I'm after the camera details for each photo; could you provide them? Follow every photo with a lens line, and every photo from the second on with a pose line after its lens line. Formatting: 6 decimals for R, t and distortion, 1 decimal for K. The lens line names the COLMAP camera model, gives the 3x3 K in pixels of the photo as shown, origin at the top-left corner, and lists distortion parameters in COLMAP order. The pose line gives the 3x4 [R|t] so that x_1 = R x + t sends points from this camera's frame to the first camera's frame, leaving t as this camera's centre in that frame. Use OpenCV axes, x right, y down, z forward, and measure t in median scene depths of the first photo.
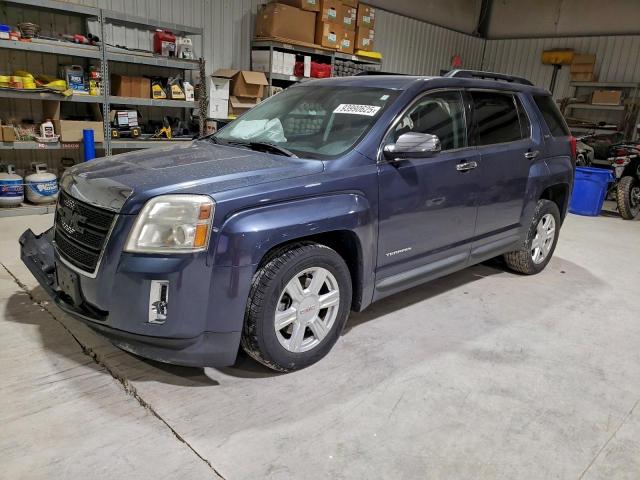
lens RADIAL K [[518.5, 0, 321.7], [0, 518.5, 240.7], [0, 0, 1]] dist [0.049855, -0.008403]
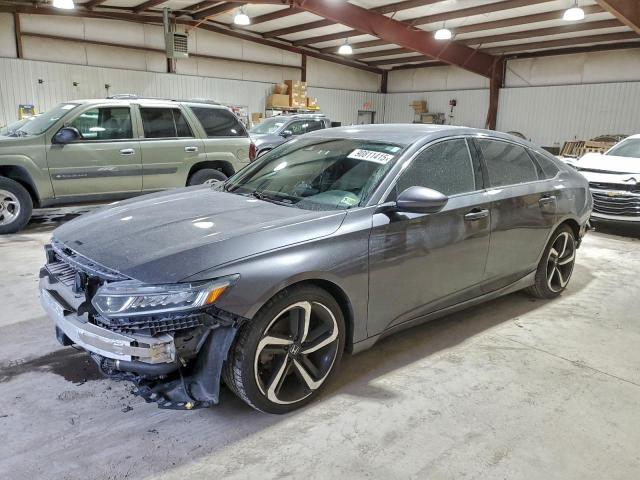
lens RADIAL K [[518.5, 0, 318.0], [0, 518.5, 245.2], [0, 0, 1]] dist [0.049855, -0.008403]
pose [[0.994089, -0.029935, -0.104361, 0.387367], [0.024979, 0.998512, -0.048479, 0.461309], [0.105657, 0.045586, 0.993357, -1.586802]]
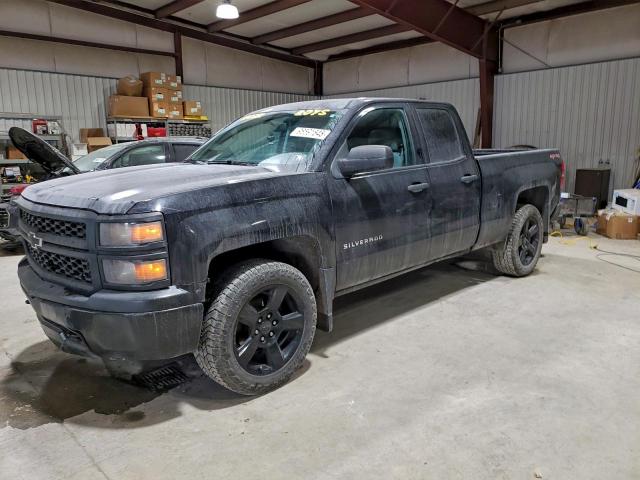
lens RADIAL K [[518.5, 0, 317.6], [0, 518.5, 233.0], [0, 0, 1]] dist [0.049855, -0.008403]
pose [[0.995073, -0.083268, -0.053822, 0.548518], [0.077279, 0.991451, -0.105129, 0.176433], [0.062115, 0.100452, 0.993001, -0.494747]]
